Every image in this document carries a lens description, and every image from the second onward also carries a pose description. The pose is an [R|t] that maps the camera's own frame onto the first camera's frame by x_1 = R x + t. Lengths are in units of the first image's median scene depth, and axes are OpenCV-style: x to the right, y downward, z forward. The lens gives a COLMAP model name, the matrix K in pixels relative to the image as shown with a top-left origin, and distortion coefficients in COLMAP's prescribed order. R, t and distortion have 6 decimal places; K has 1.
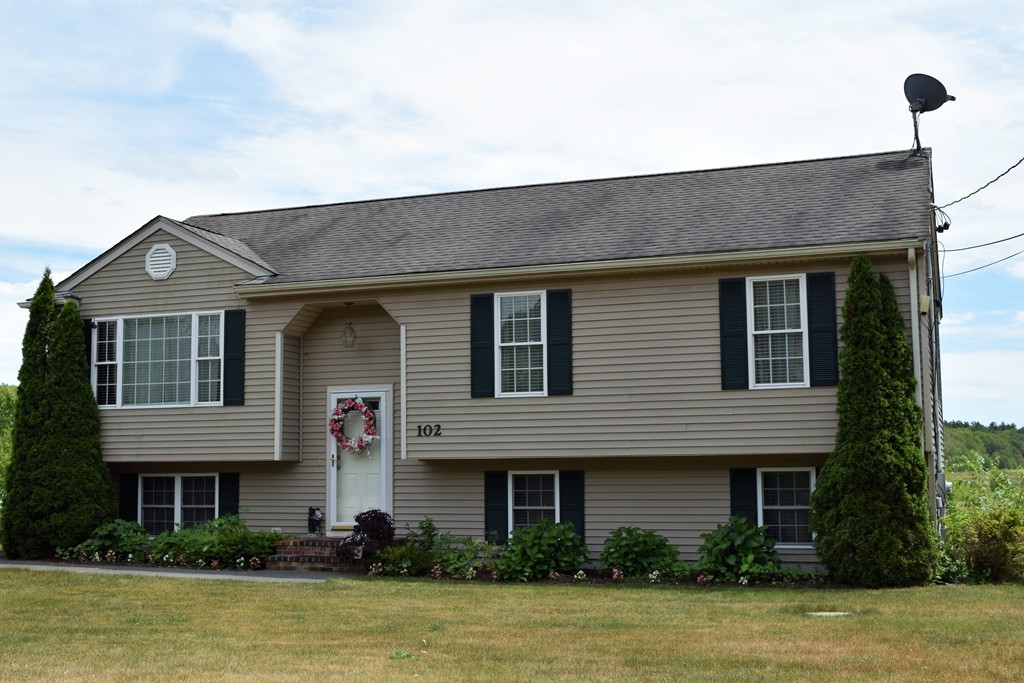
lens RADIAL K [[1260.4, 0, 512.0], [0, 1260.4, 341.5], [0, 0, 1]] dist [-0.046498, -0.001537]
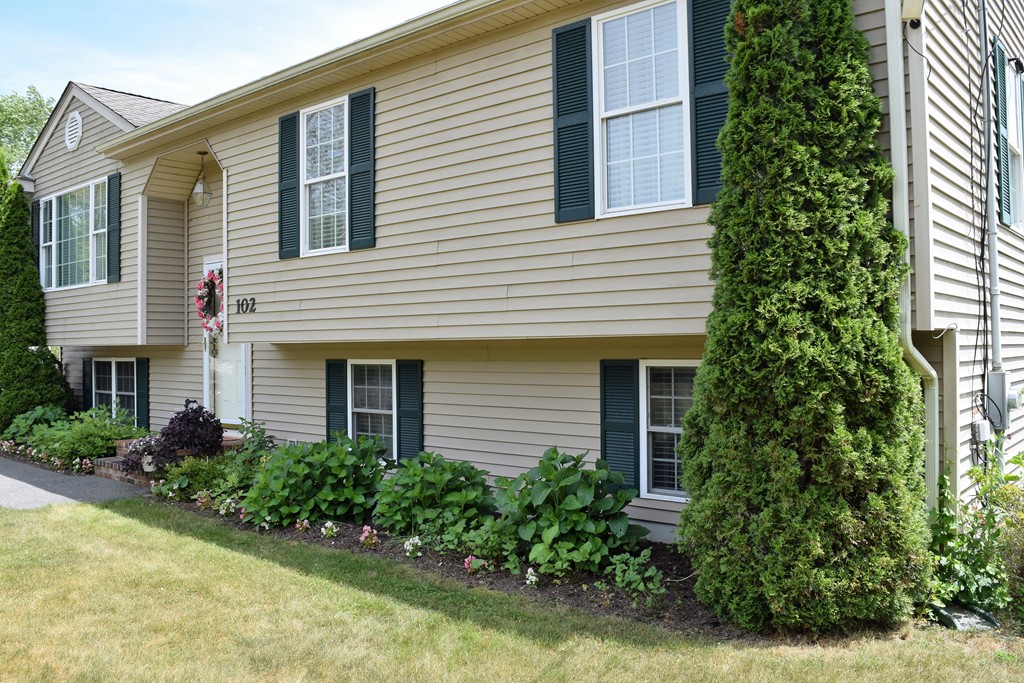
lens RADIAL K [[847.2, 0, 512.0], [0, 847.2, 341.5], [0, 0, 1]] dist [-0.088066, 0.002835]
pose [[0.940414, -0.002567, -0.340023, 0.272036], [0.037006, 0.994805, 0.094838, 0.053360], [0.338013, -0.101770, 0.935623, 0.618773]]
